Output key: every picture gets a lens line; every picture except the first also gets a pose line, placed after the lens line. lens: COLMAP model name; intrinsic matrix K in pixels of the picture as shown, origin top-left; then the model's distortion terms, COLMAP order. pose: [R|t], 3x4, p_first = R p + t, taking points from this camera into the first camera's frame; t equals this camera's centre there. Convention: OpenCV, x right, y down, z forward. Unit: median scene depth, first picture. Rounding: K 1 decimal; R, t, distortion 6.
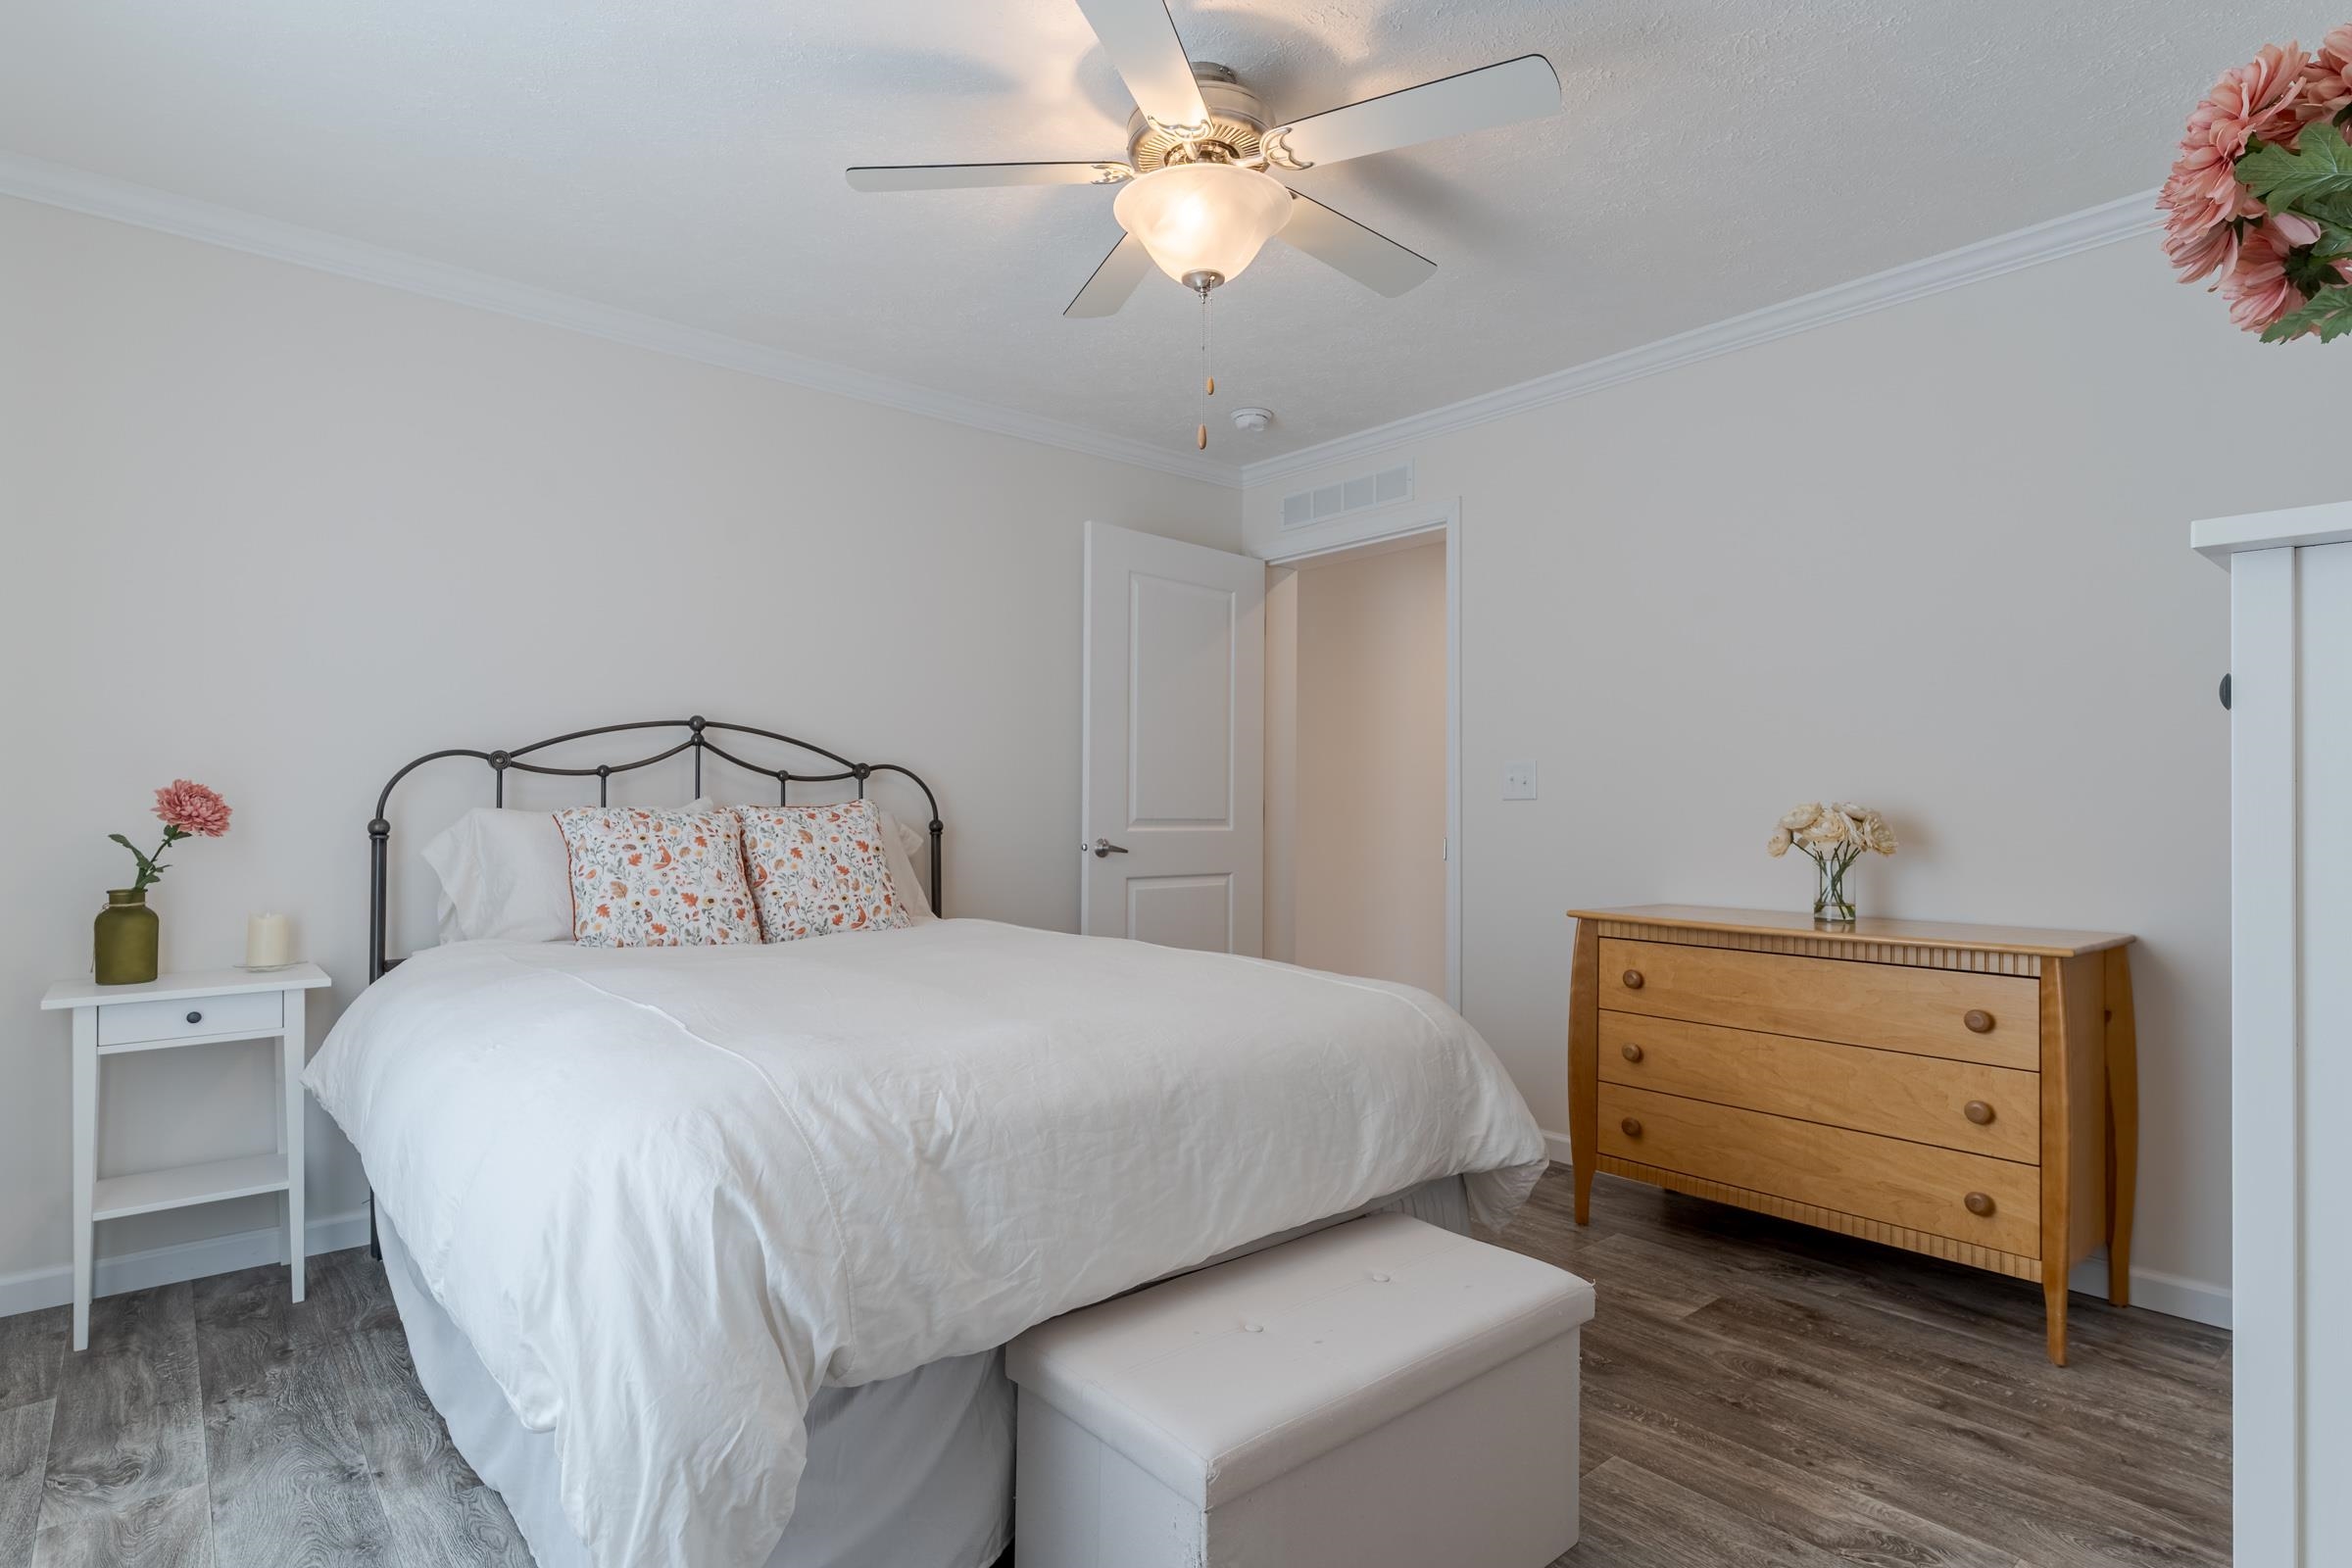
lens RADIAL K [[1204.4, 0, 1176.0], [0, 1204.4, 784.0], [0, 0, 1]] dist [-0.001118, -0.000157]
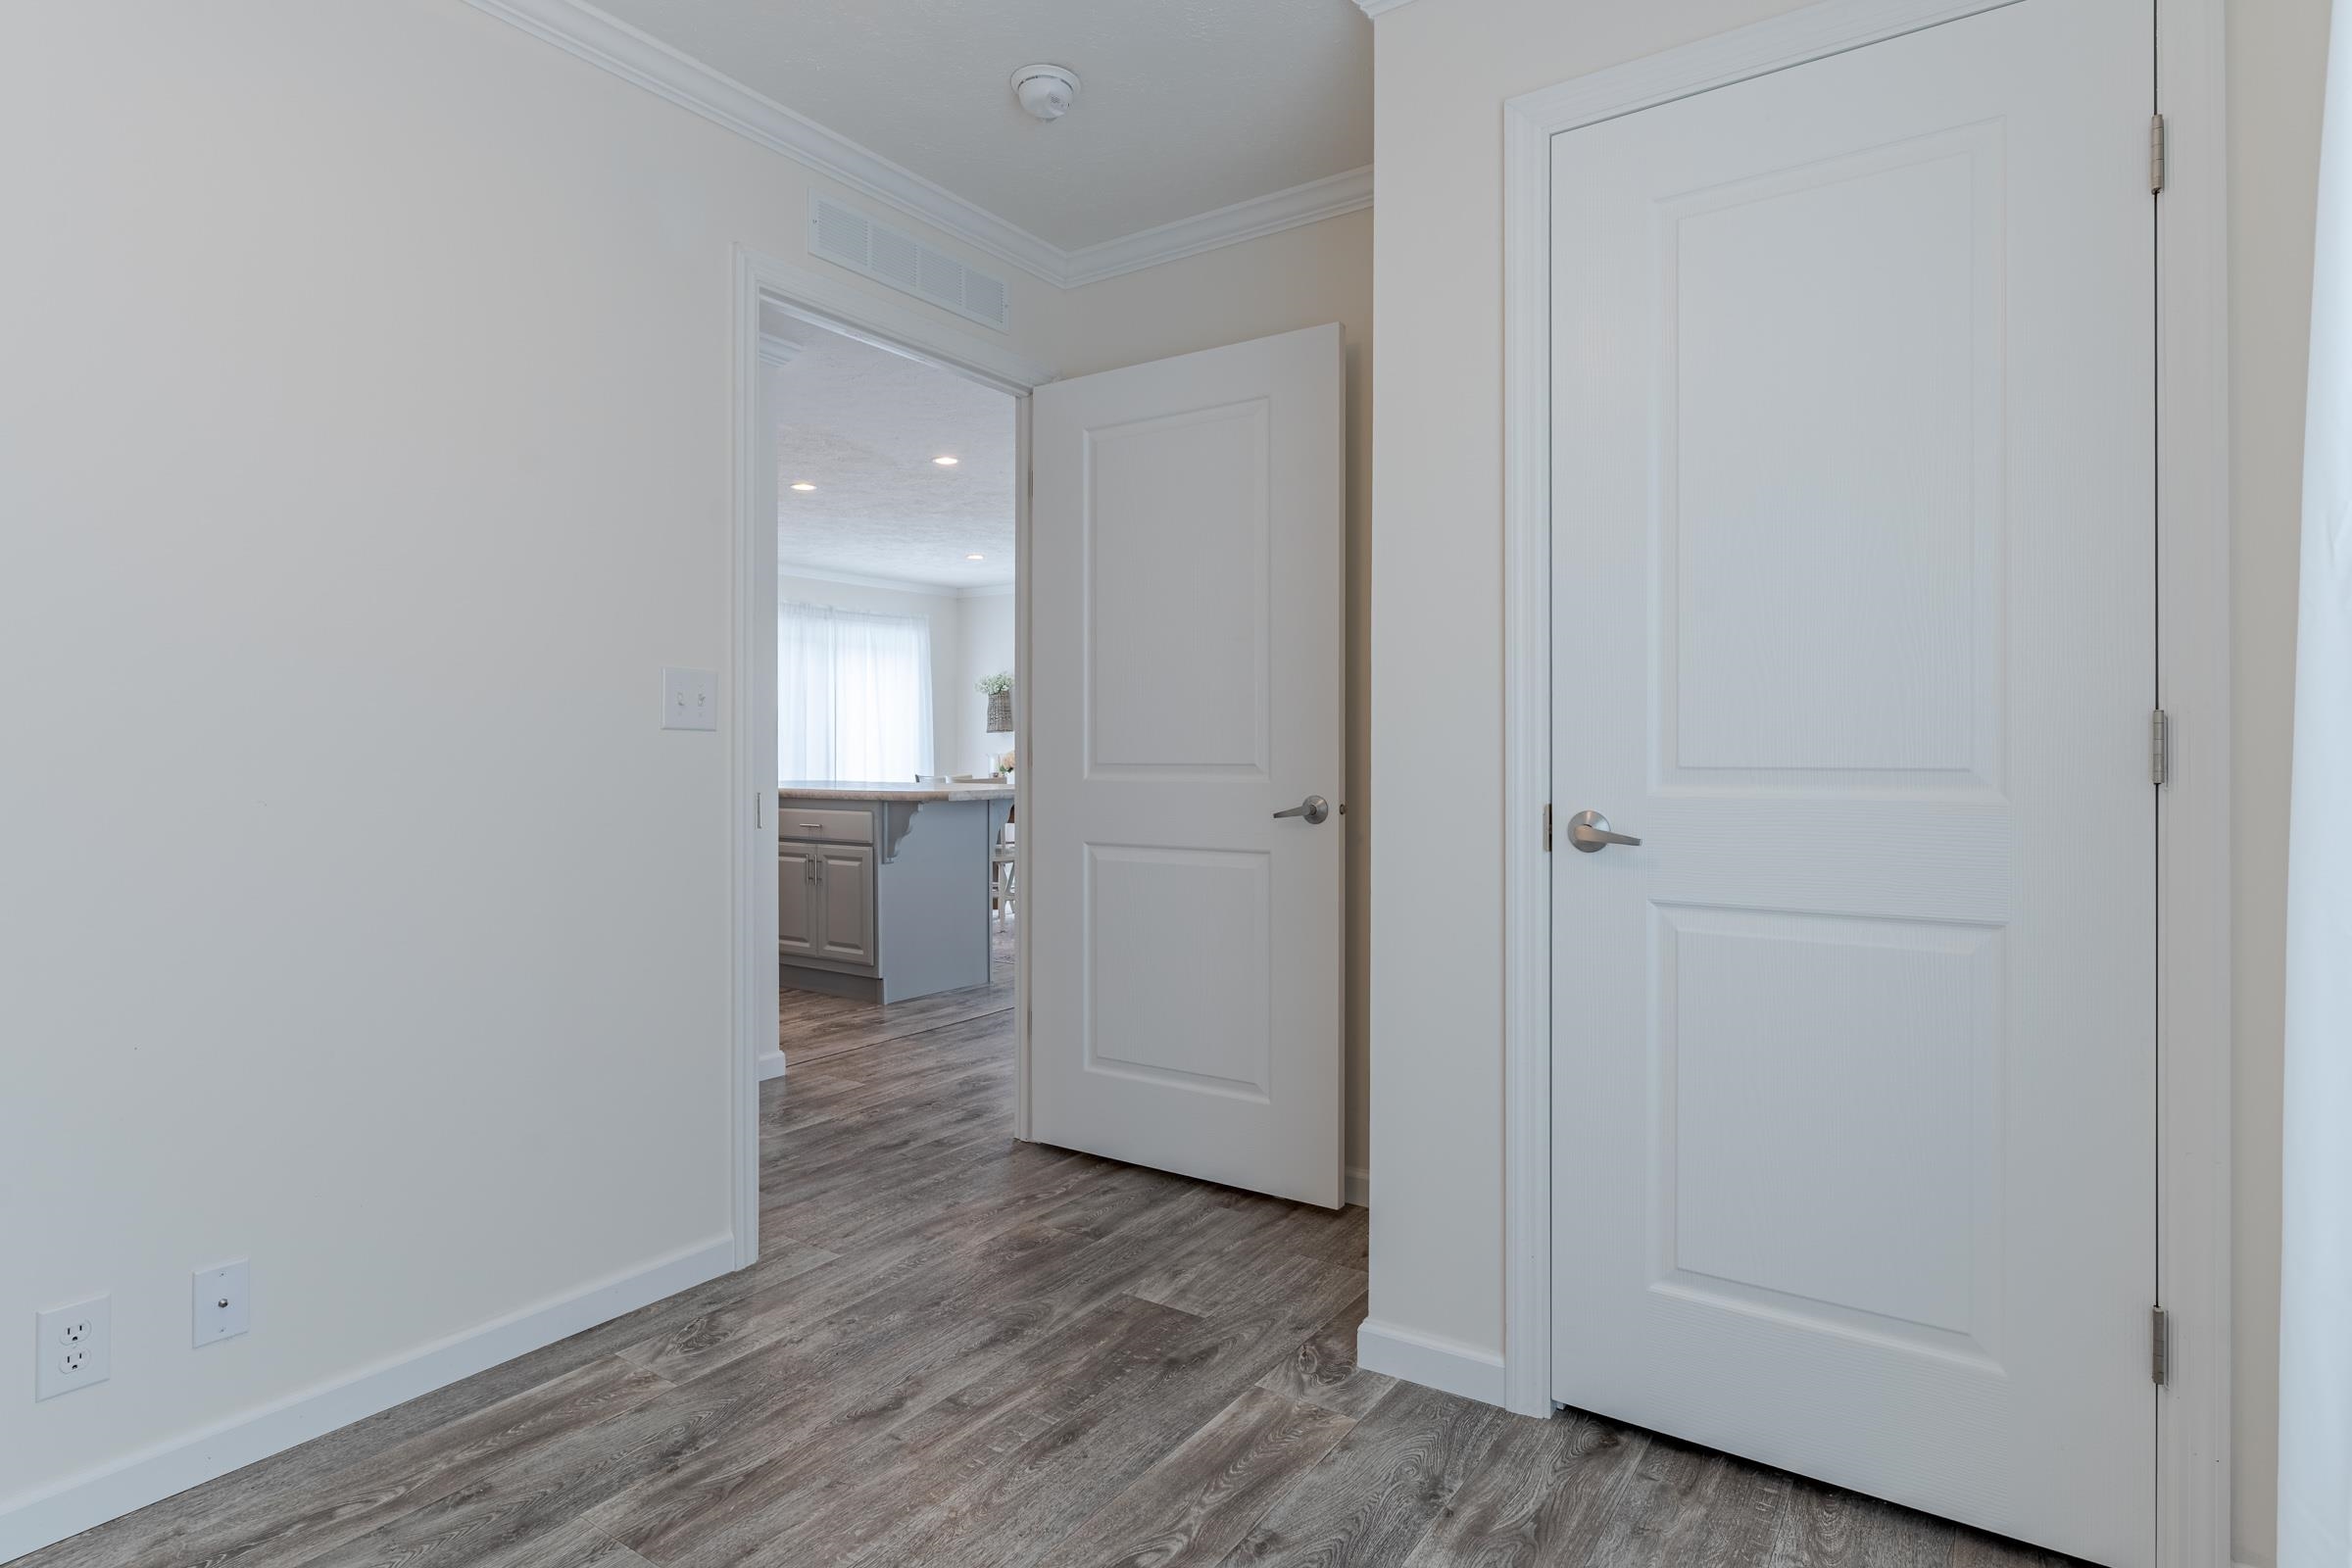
lens RADIAL K [[1204.4, 0, 1176.0], [0, 1204.4, 784.0], [0, 0, 1]] dist [-0.001118, -0.000157]
pose [[0.263458, -0.000356, -0.964671, 1.433061], [0.015321, 0.999875, 0.003816, 0.047725], [0.964549, -0.015785, 0.263431, 0.857294]]
